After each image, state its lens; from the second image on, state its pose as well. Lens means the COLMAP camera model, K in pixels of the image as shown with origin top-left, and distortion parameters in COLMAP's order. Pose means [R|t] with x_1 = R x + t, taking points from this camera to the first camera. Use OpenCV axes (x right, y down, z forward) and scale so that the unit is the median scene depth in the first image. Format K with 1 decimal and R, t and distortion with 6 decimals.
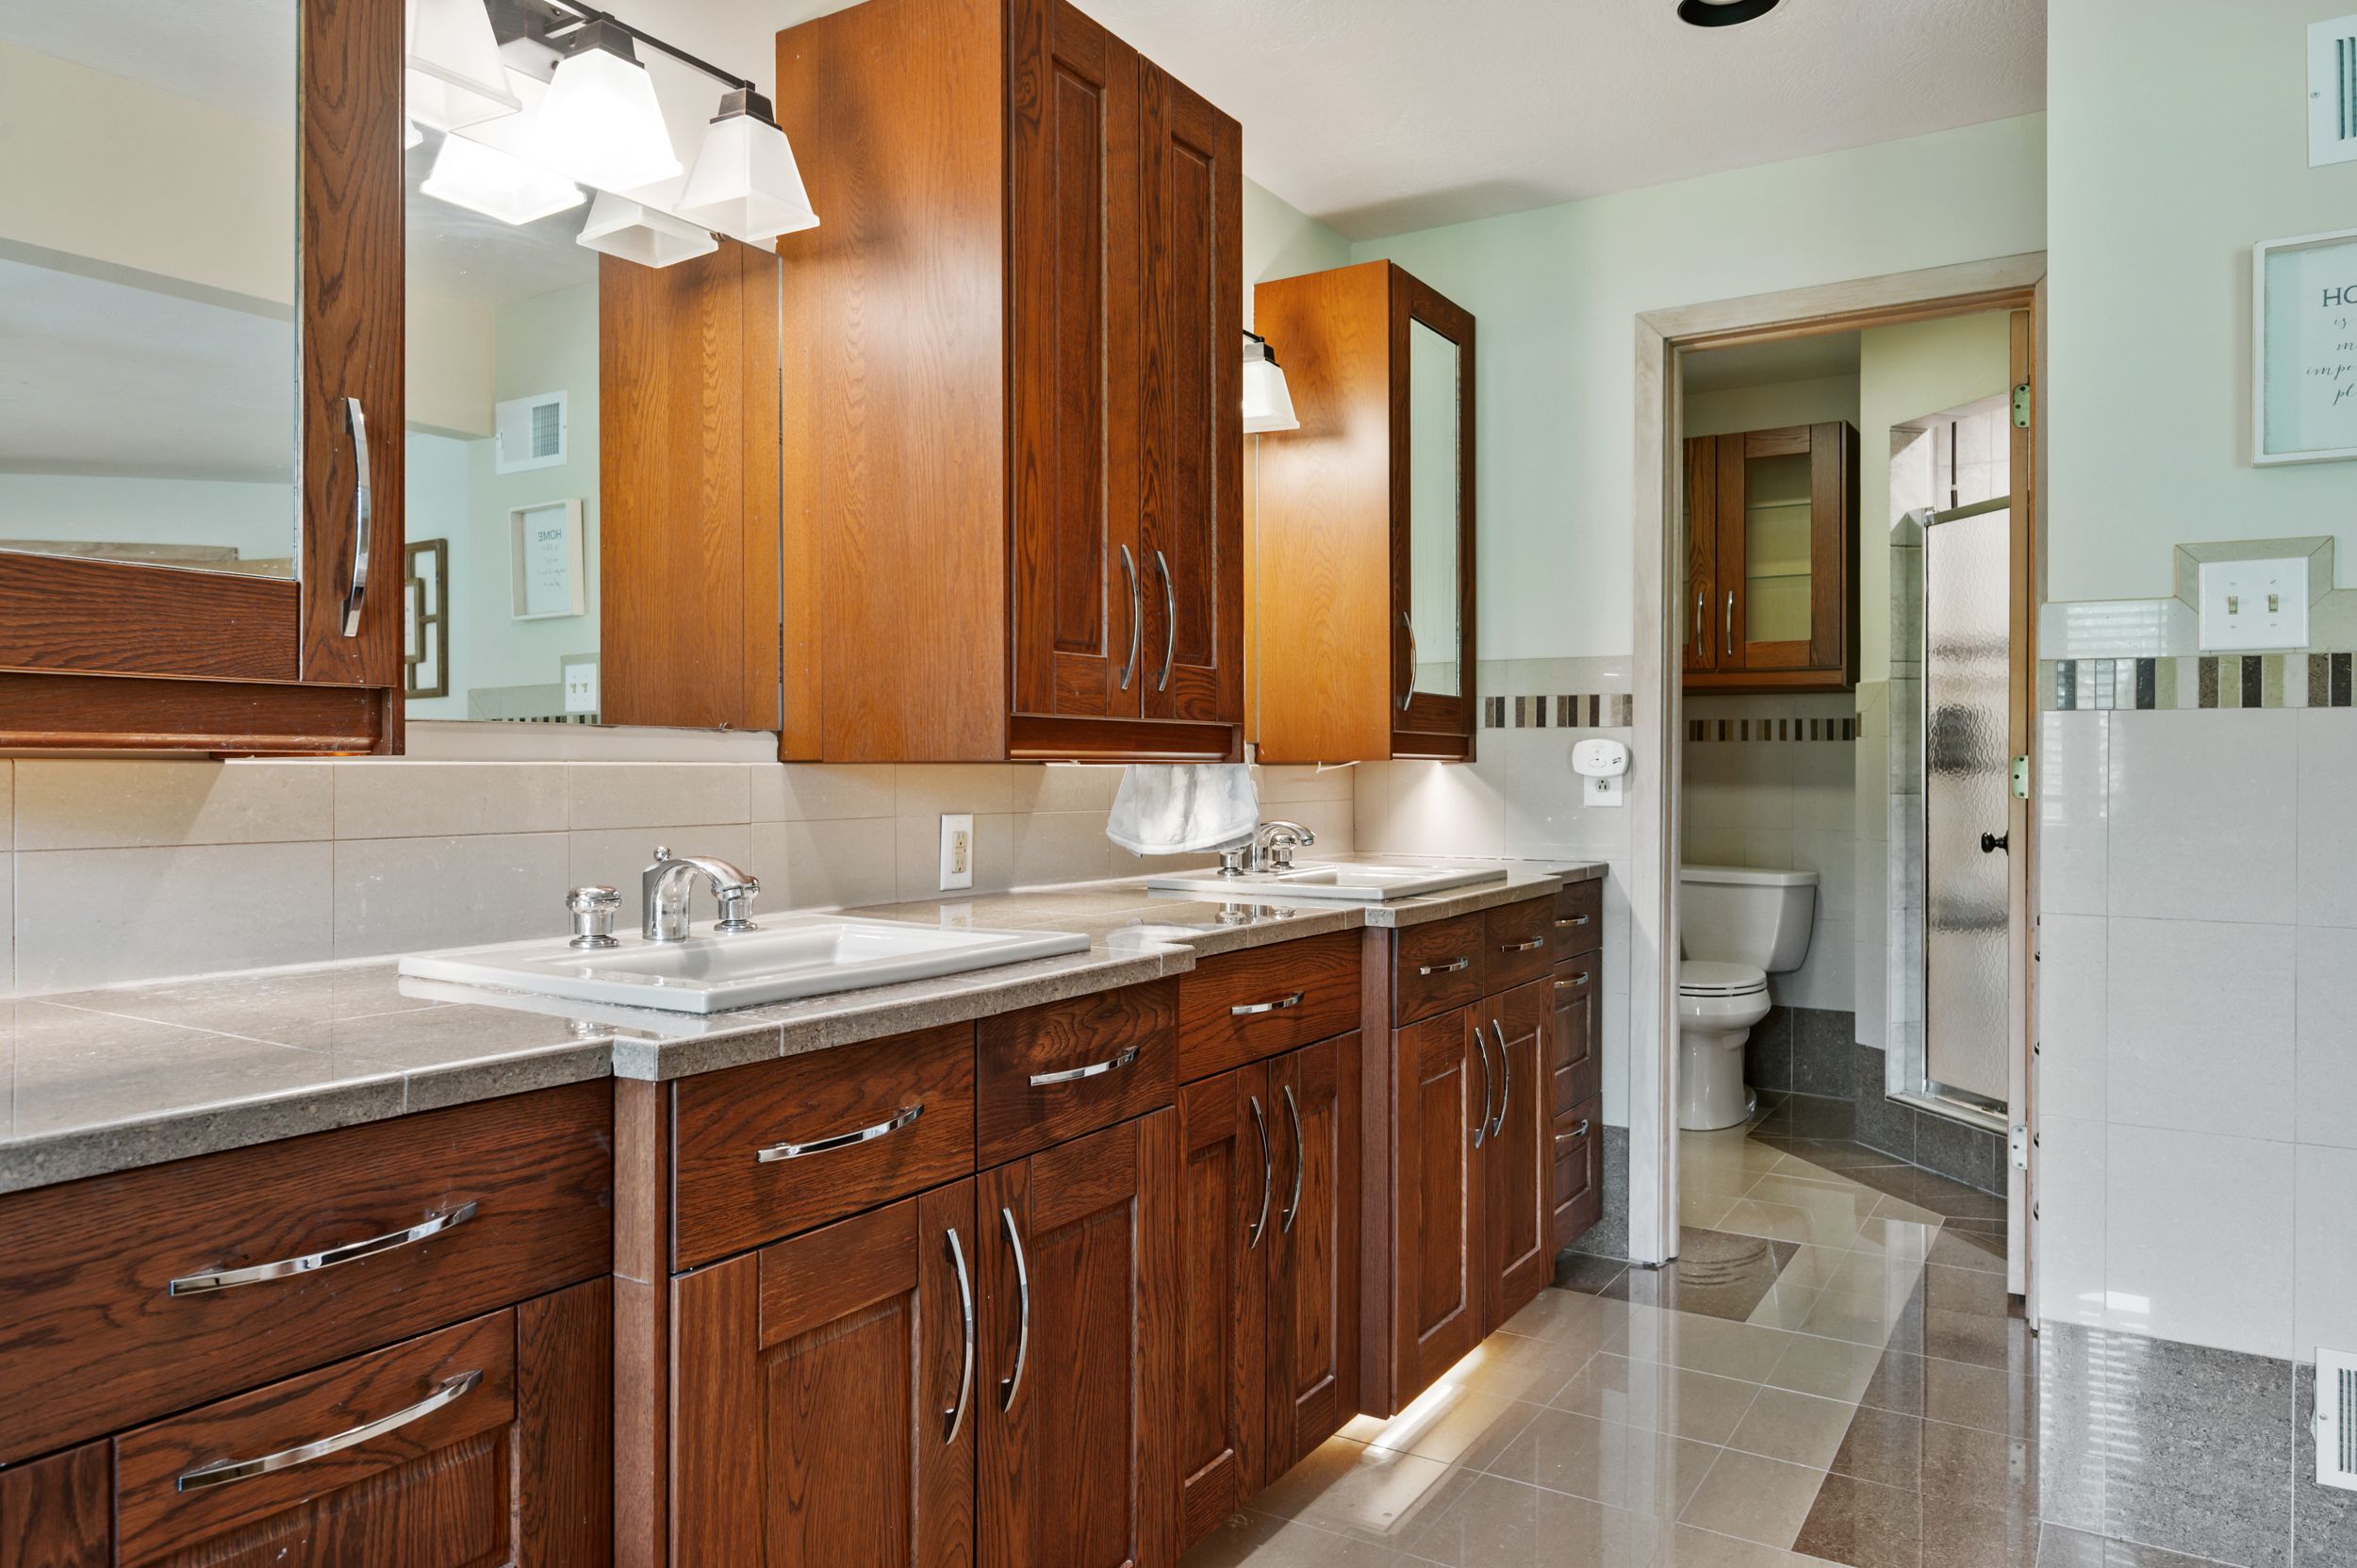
lens RADIAL K [[1572.7, 0, 1176.4], [0, 1572.7, 777.8], [0, 0, 1]] dist [0.000772, 0.001561]
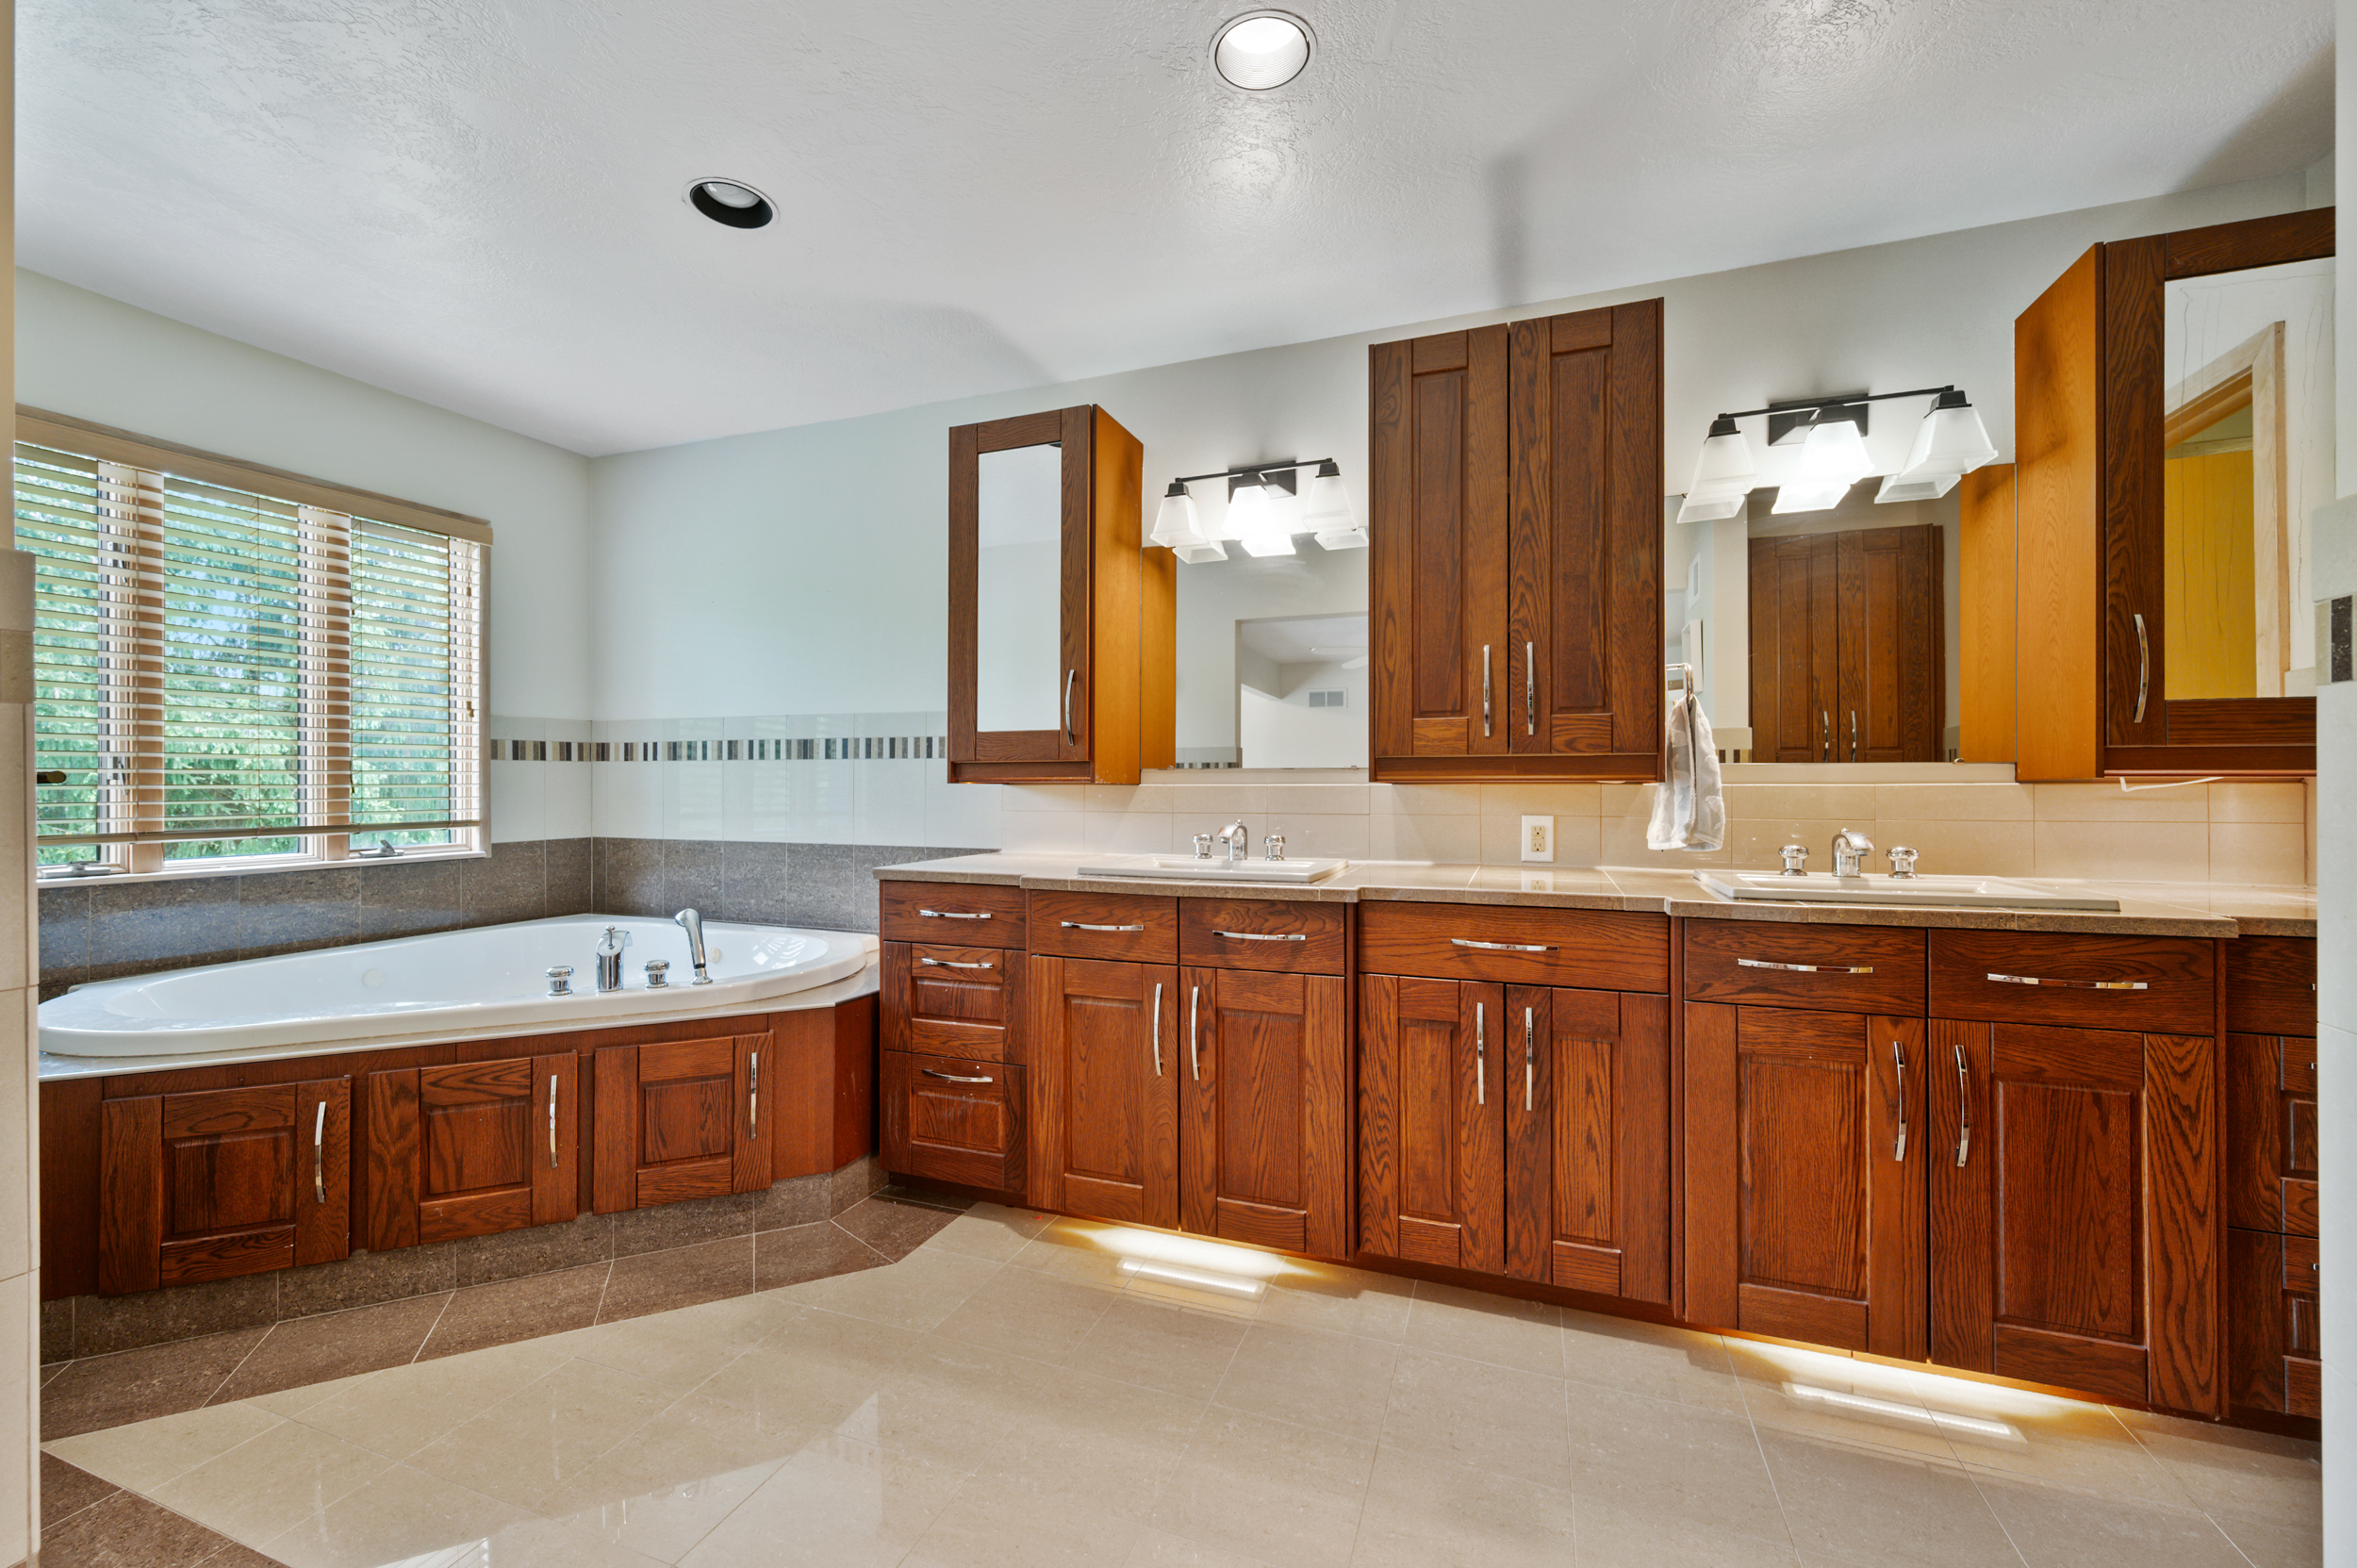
lens RADIAL K [[976.1, 0, 1171.3], [0, 976.1, 782.9], [0, 0, 1]] dist [-0.001224, -0.000024]
pose [[0.187967, -0.003775, -0.982168, 1.137396], [-0.006330, 0.999967, -0.005055, -0.003404], [0.982155, 0.007168, 0.187937, 0.658316]]
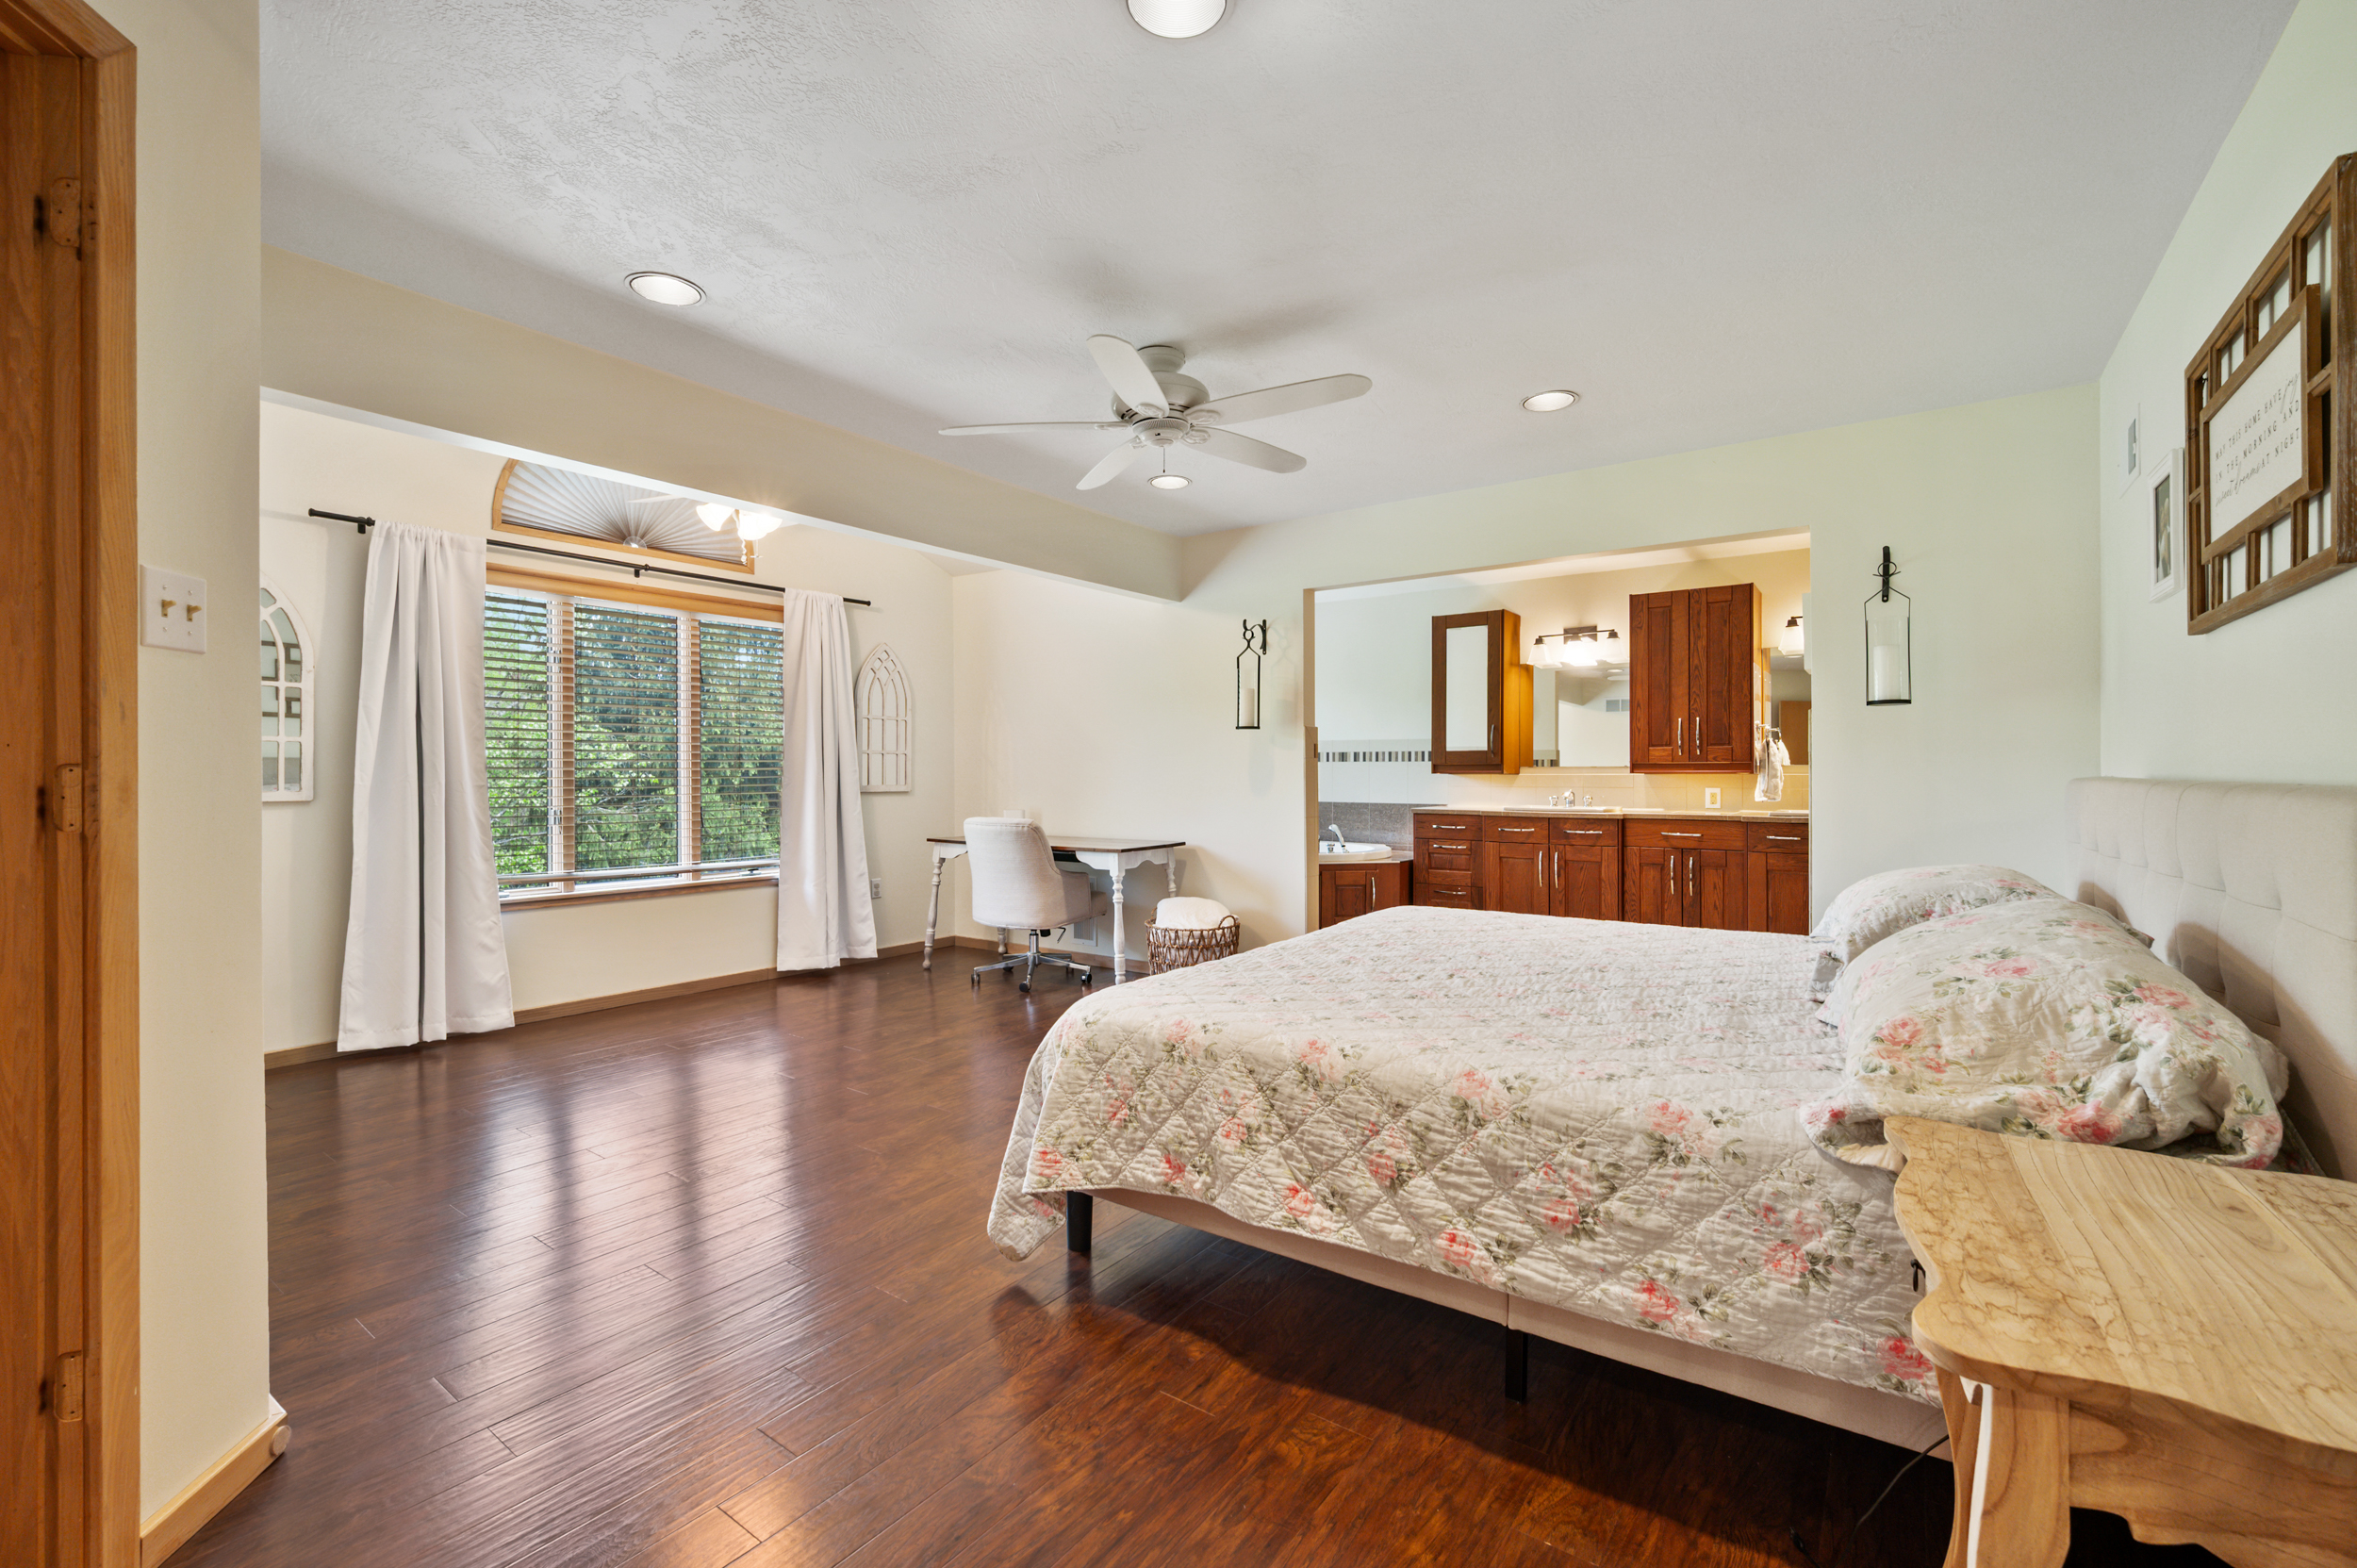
lens RADIAL K [[1012.1, 0, 1165.0], [0, 1012.1, 767.2], [0, 0, 1]] dist [-0.001174, -0.001976]
pose [[-0.083850, -0.005417, -0.996464, 3.373367], [-0.006147, 0.999969, -0.004919, -0.007474], [0.996459, 0.005712, -0.083880, -0.088739]]
